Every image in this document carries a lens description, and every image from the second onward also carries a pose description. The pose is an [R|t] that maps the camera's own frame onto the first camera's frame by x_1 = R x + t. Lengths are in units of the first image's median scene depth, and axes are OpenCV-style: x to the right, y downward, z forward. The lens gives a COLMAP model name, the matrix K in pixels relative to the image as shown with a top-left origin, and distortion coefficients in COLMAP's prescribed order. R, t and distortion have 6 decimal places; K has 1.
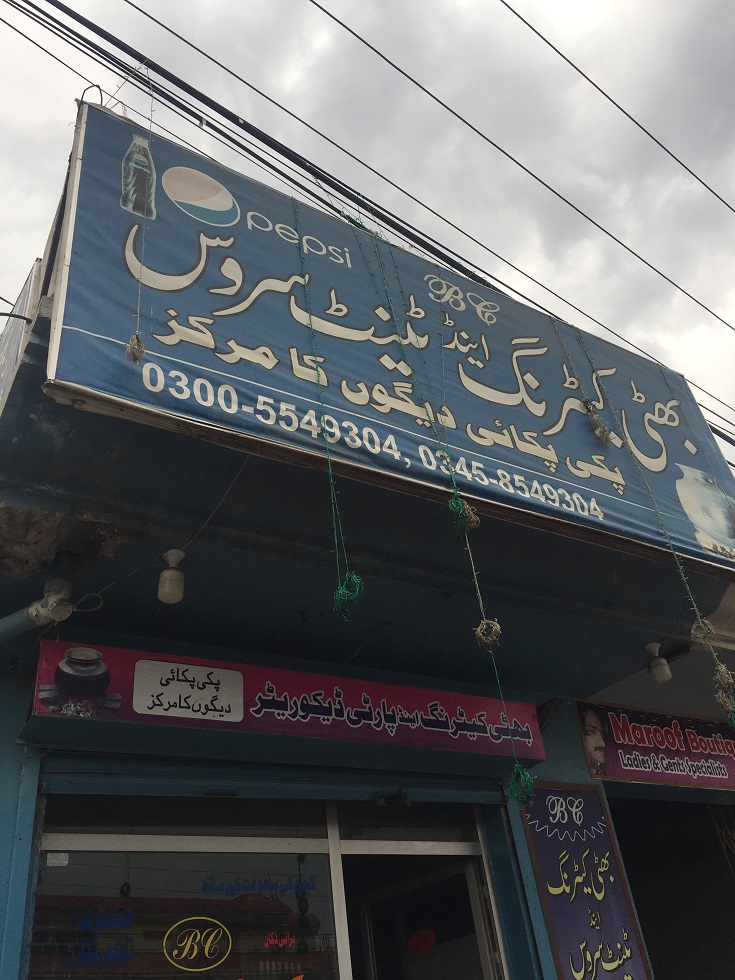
lens RADIAL K [[839.4, 0, 367.5], [0, 839.4, 490.0], [0, 0, 1]] dist [0.006203, 0.003249]
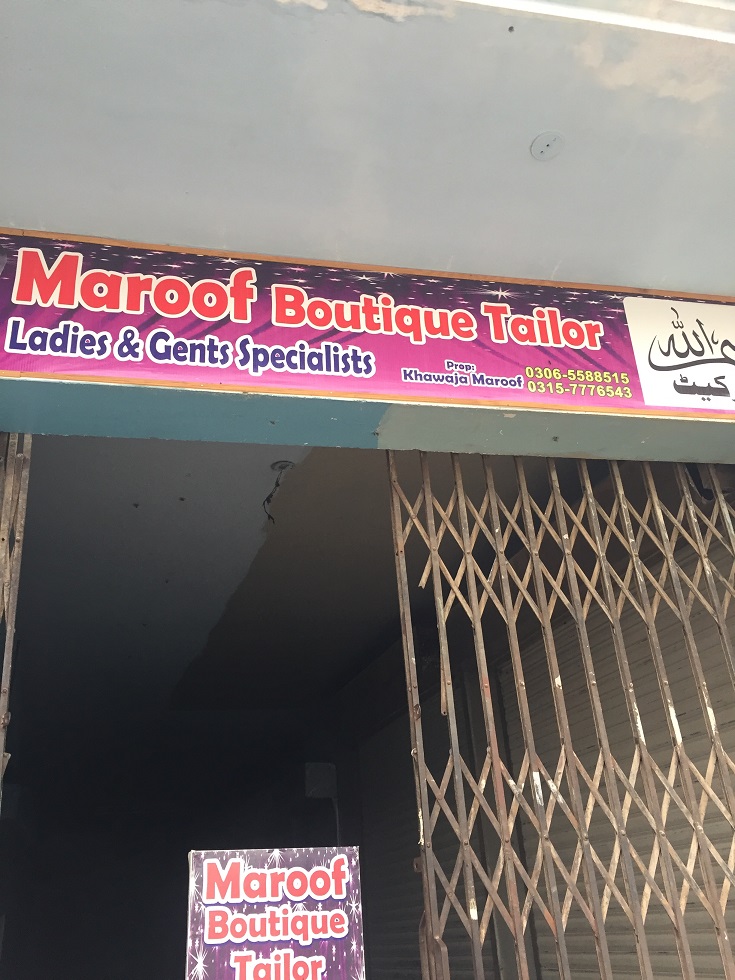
lens RADIAL K [[839.4, 0, 367.5], [0, 839.4, 490.0], [0, 0, 1]] dist [0.006203, 0.003249]
pose [[0.938556, -0.104576, -0.328902, 0.566805], [0.157154, 0.977954, 0.137511, 0.342337], [0.307270, -0.180750, 0.934299, 0.591479]]
